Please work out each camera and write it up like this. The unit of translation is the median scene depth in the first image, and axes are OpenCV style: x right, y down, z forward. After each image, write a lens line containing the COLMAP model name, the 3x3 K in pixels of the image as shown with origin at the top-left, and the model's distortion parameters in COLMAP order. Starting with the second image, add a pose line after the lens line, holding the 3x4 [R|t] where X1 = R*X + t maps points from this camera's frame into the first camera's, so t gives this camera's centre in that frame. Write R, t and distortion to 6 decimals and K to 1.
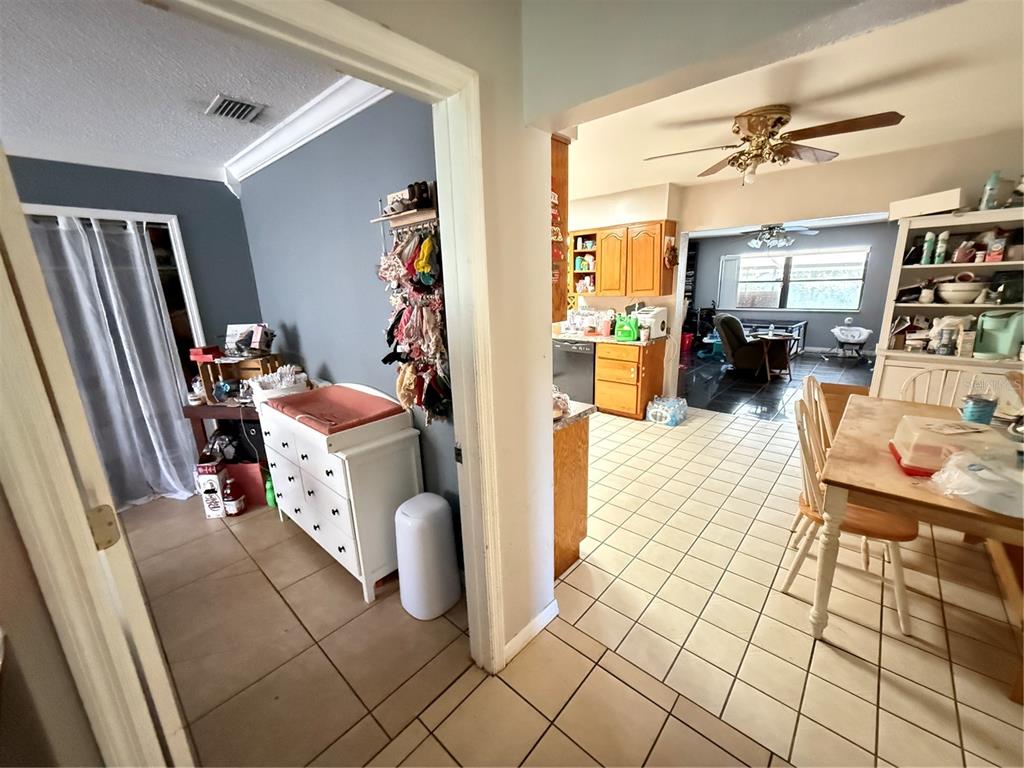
lens RADIAL K [[407.7, 0, 514.4], [0, 407.7, 384.3], [0, 0, 1]] dist [-0.001640, 0.000037]
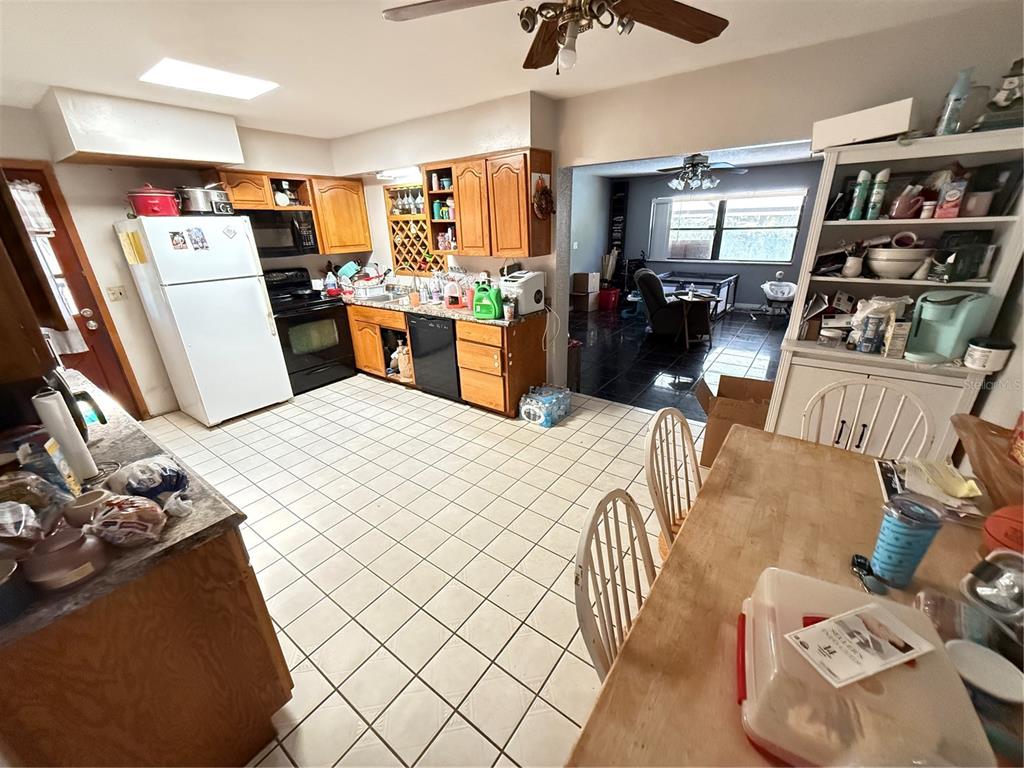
lens RADIAL K [[407.7, 0, 514.4], [0, 407.7, 384.3], [0, 0, 1]] dist [-0.001640, 0.000037]
pose [[0.994957, -0.034956, 0.094015, 0.251752], [0.022465, 0.991156, 0.130784, -0.084568], [-0.097755, -0.128013, 0.986943, 0.236166]]
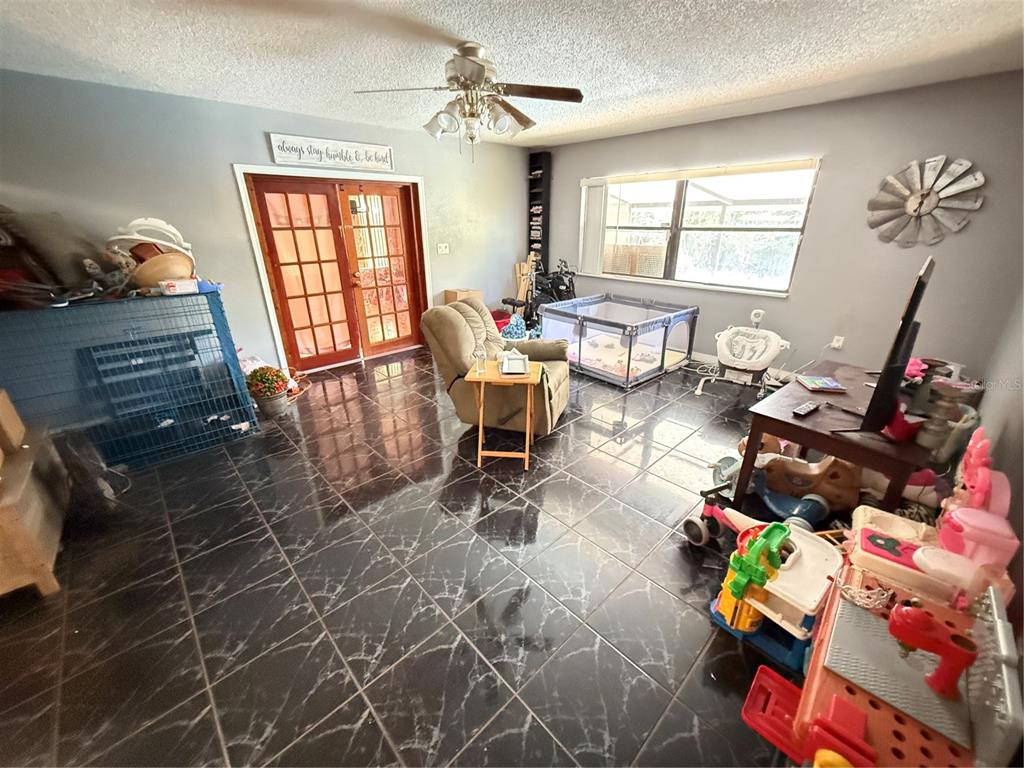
lens RADIAL K [[404.2, 0, 514.1], [0, 404.2, 386.2], [0, 0, 1]] dist [-0.001774, 0.000139]
pose [[0.996778, 0.050220, -0.062547, 1.032540], [-0.040118, 0.987346, 0.153421, -0.249463], [0.069461, -0.150418, 0.986179, 0.876159]]
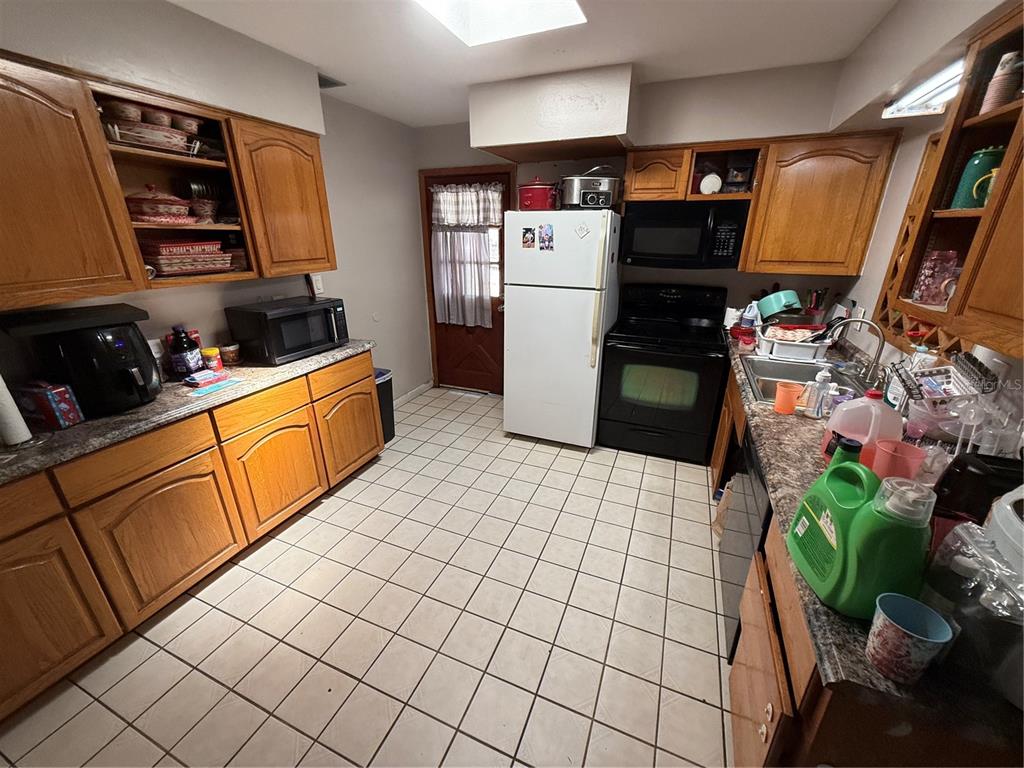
lens RADIAL K [[404.2, 0, 514.1], [0, 404.2, 386.2], [0, 0, 1]] dist [-0.001774, 0.000139]
pose [[0.335070, 0.359923, -0.870737, 0.365580], [-0.239633, 0.926324, 0.290687, -0.217917], [0.911210, 0.111257, 0.396633, 0.785190]]
